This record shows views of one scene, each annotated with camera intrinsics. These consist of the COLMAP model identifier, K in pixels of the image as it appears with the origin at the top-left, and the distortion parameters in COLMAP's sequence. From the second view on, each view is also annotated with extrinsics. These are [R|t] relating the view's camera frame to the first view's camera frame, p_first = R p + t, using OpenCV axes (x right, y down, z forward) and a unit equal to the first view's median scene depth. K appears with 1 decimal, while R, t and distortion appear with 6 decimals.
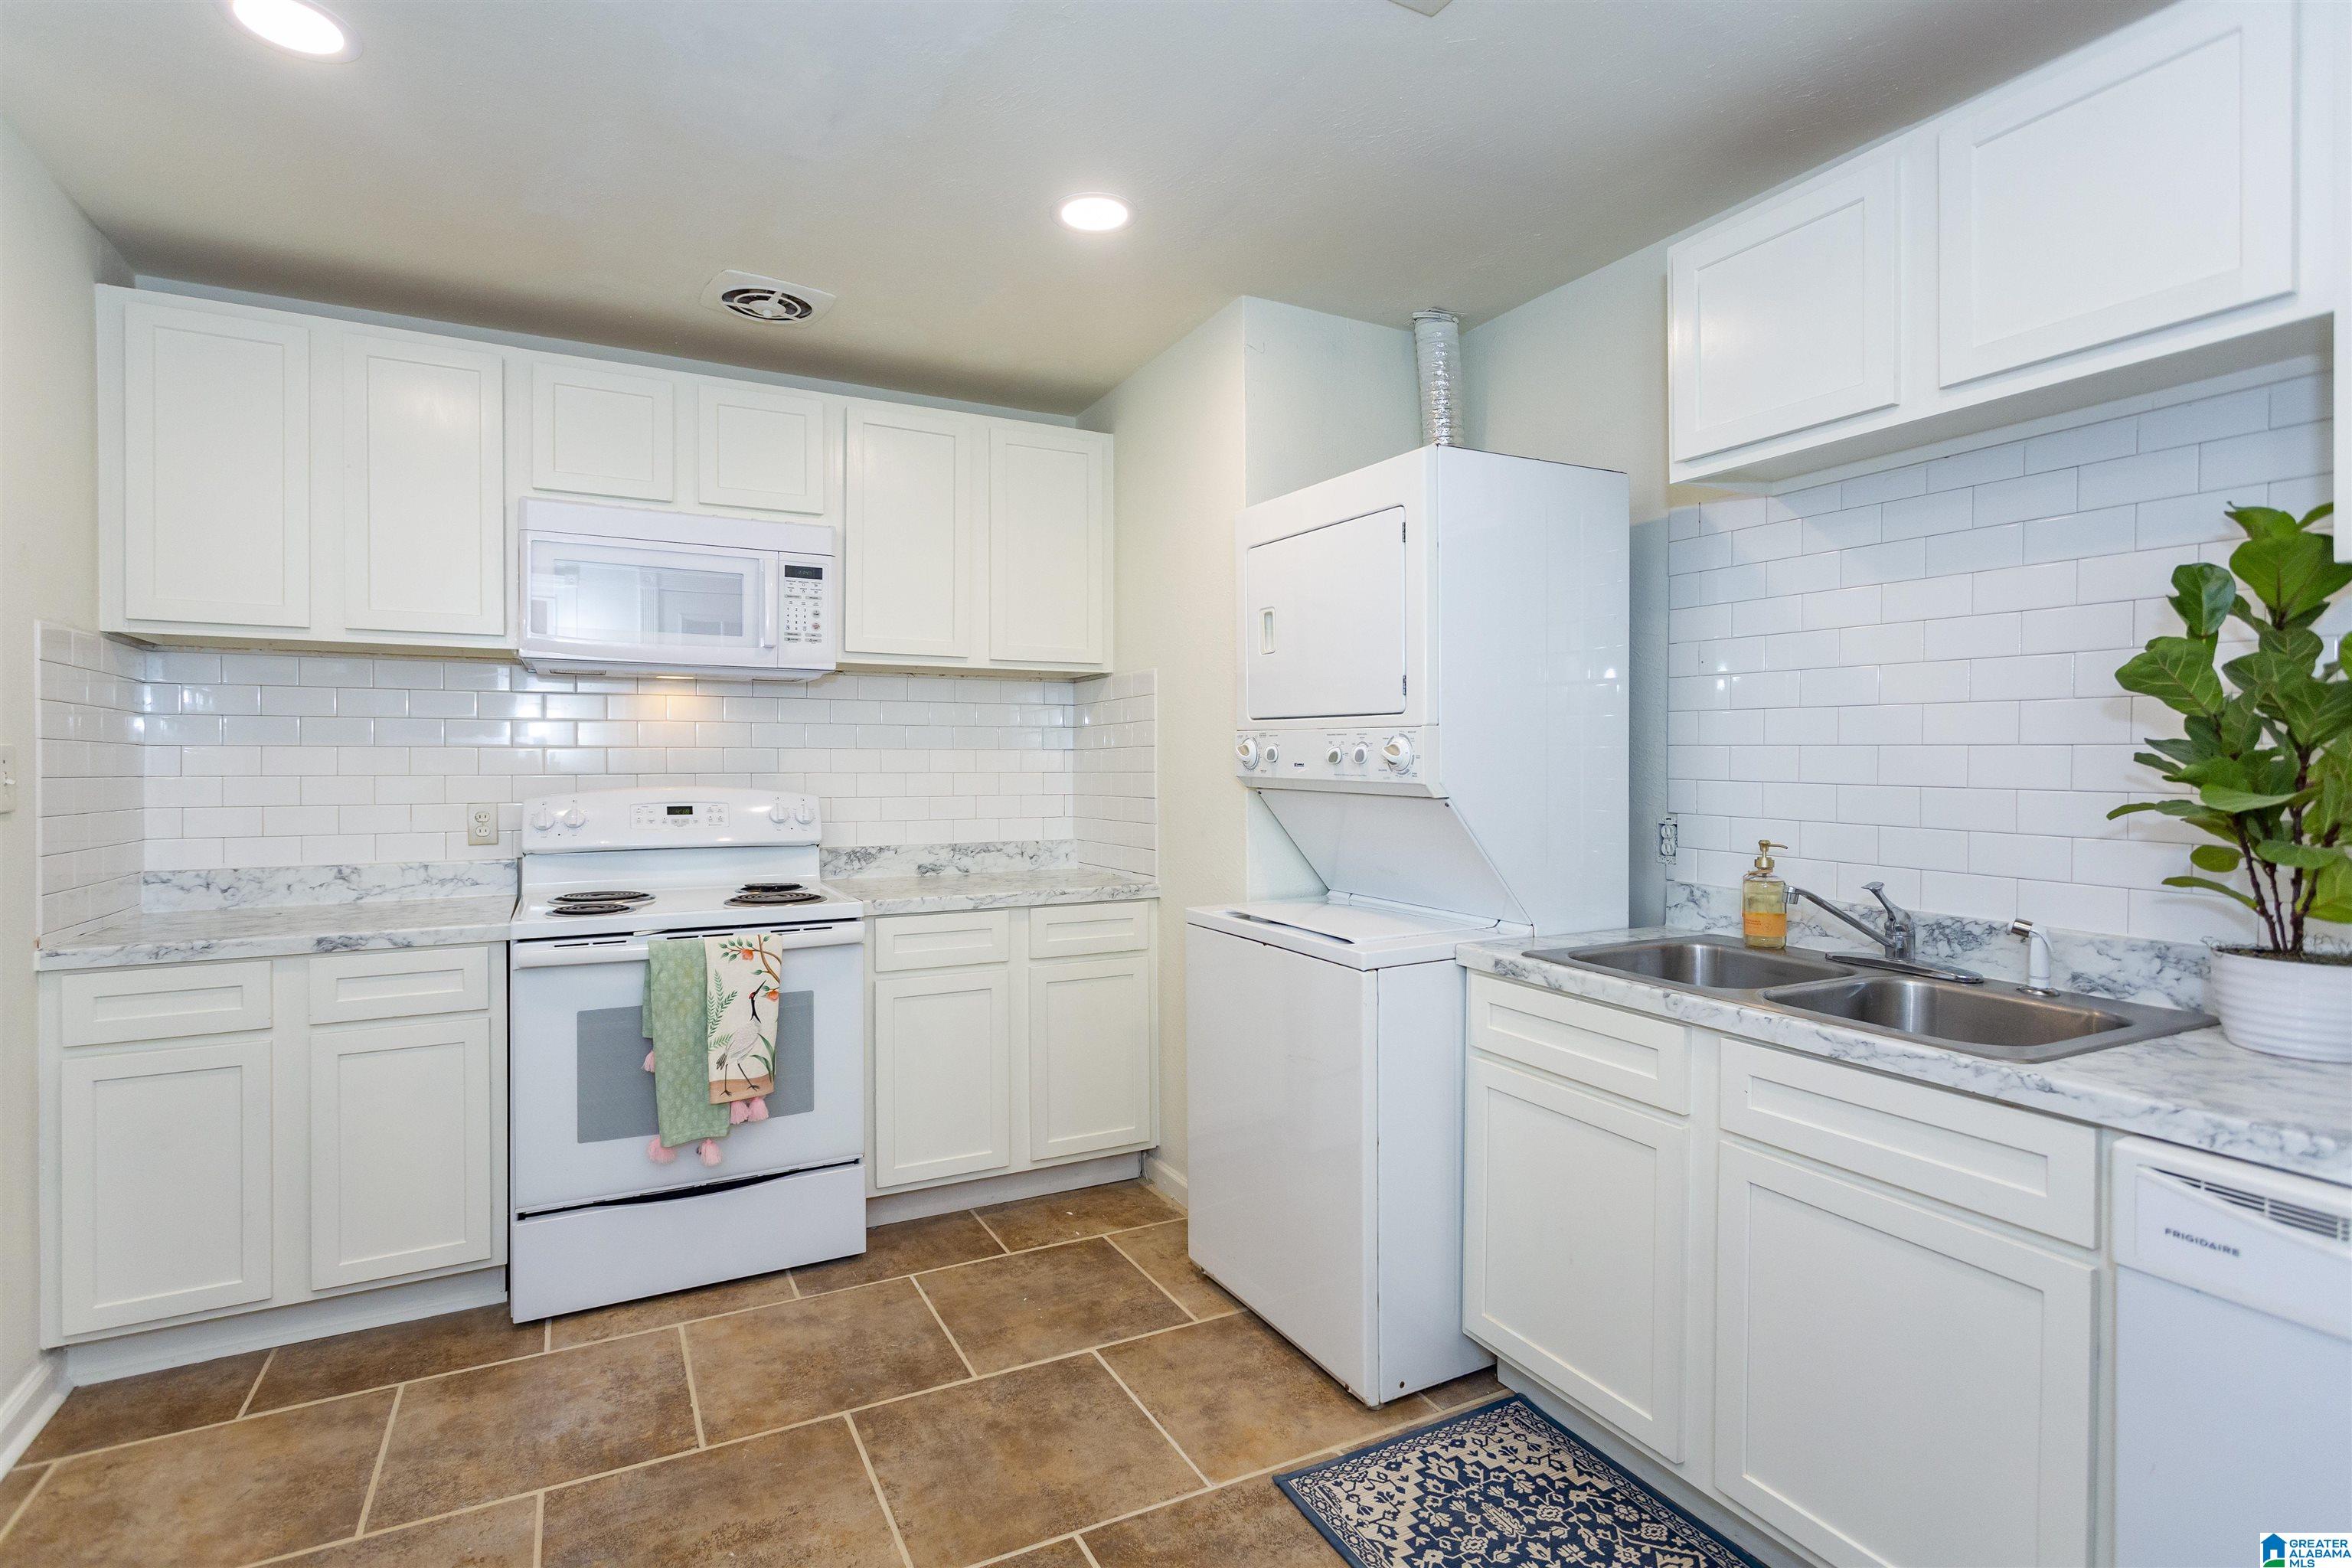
lens RADIAL K [[1111.2, 0, 1112.3], [0, 1111.2, 771.0], [0, 0, 1]] dist [0.001090, 0.001992]
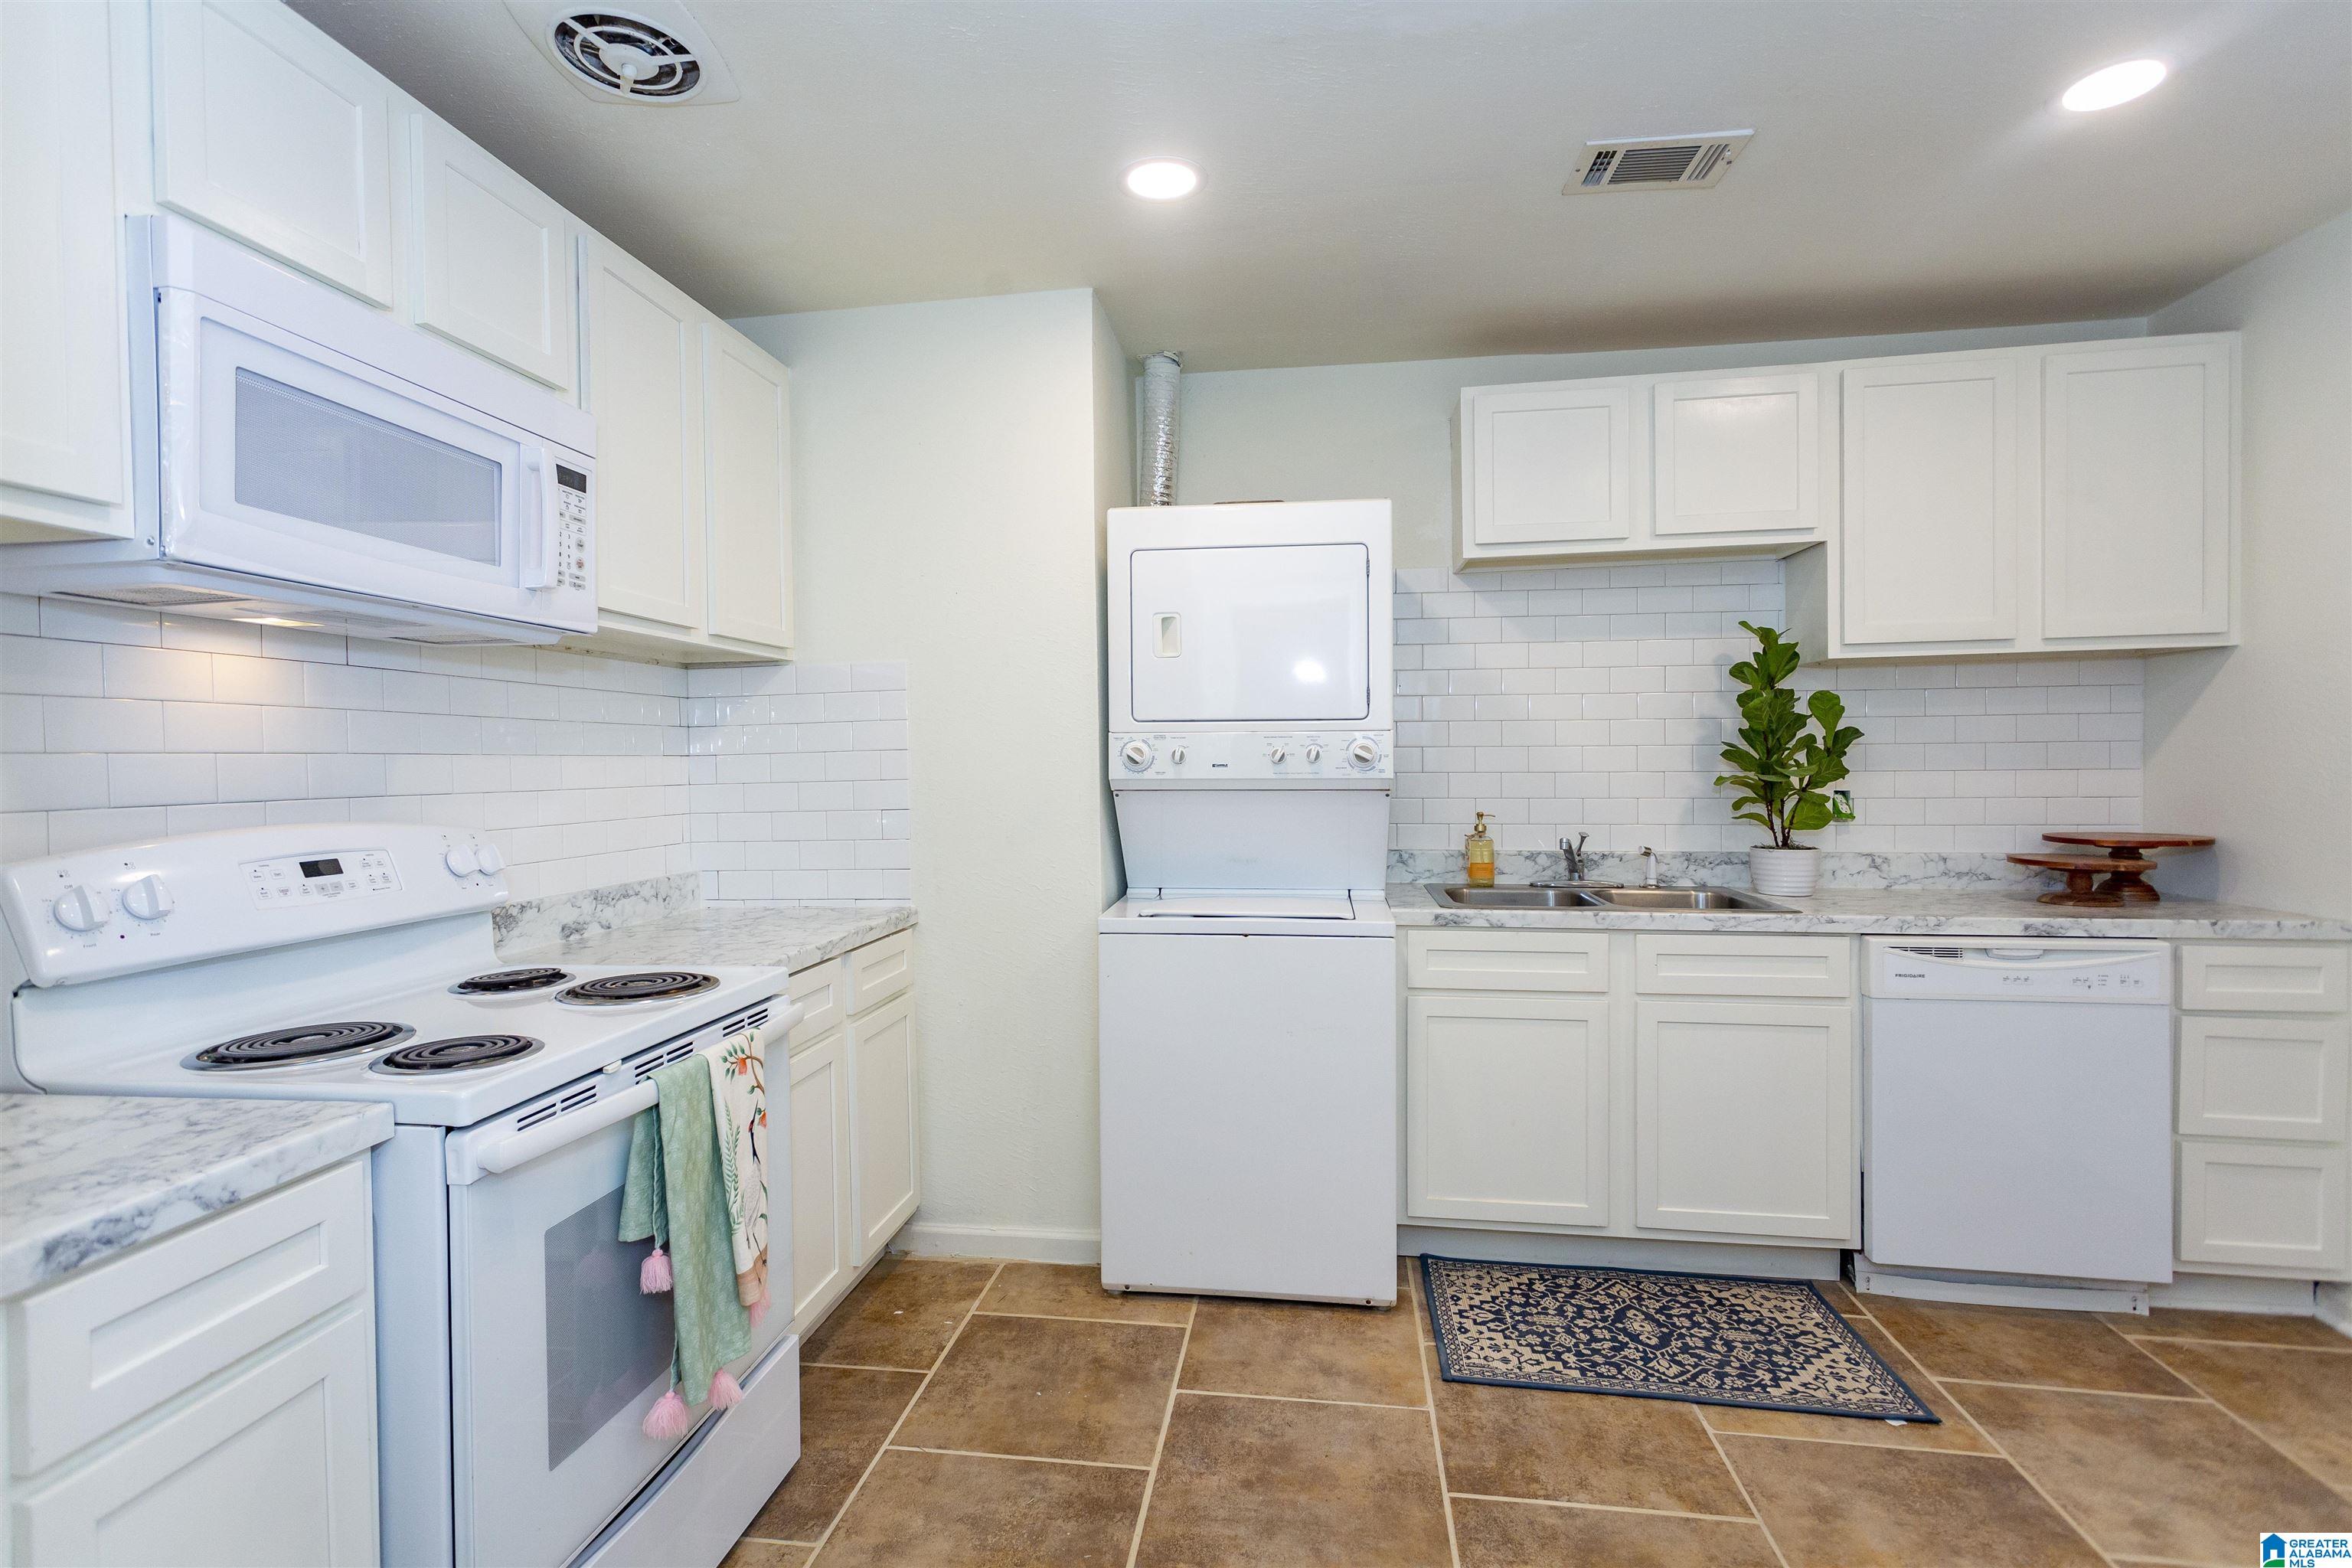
lens RADIAL K [[1111.2, 0, 1147.0], [0, 1111.2, 772.3], [0, 0, 1]] dist [0.001090, 0.001992]
pose [[0.583015, -0.020575, 0.812201, -0.782446], [0.021858, 0.999715, 0.009635, -0.010573], [-0.812168, 0.012136, 0.583298, 0.462312]]
